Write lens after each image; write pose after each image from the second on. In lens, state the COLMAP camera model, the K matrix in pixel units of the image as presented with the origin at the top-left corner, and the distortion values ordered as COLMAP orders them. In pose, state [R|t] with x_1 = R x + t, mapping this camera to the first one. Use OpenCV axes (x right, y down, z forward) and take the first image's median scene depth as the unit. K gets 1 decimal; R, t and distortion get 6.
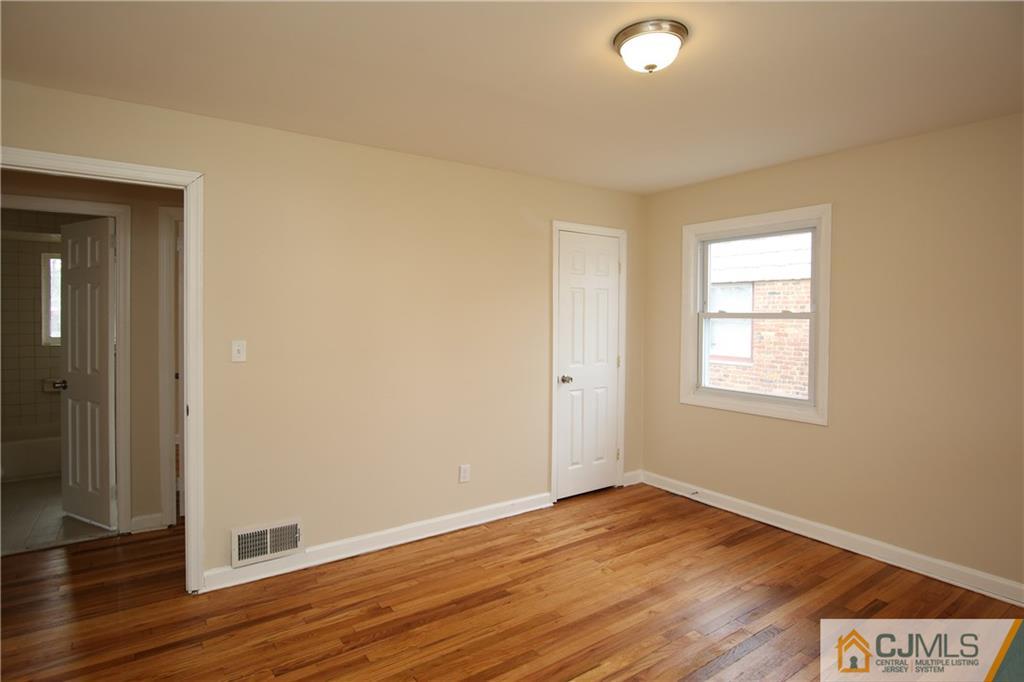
lens RADIAL K [[545.2, 0, 510.7], [0, 545.2, 316.4], [0, 0, 1]] dist [-0.002804, -0.000598]
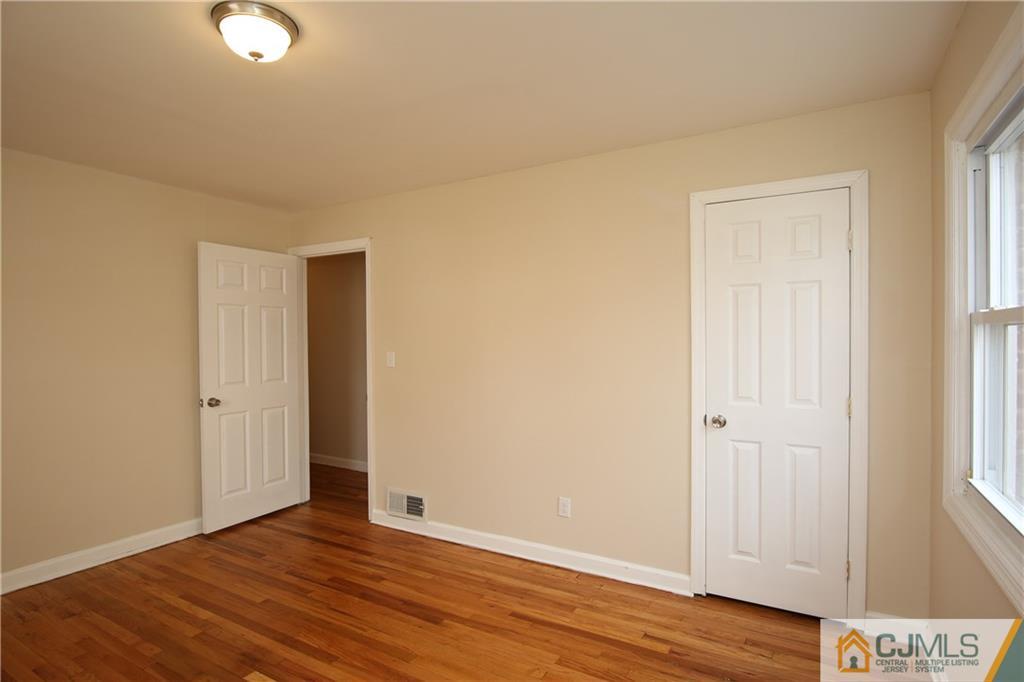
lens RADIAL K [[539.7, 0, 502.8], [0, 539.7, 336.9], [0, 0, 1]] dist [-0.008719, -0.000403]
pose [[0.409315, -0.007804, -0.912360, 0.620608], [0.010044, 0.999941, -0.004047, 0.010348], [0.912338, -0.007507, 0.409370, 0.496627]]
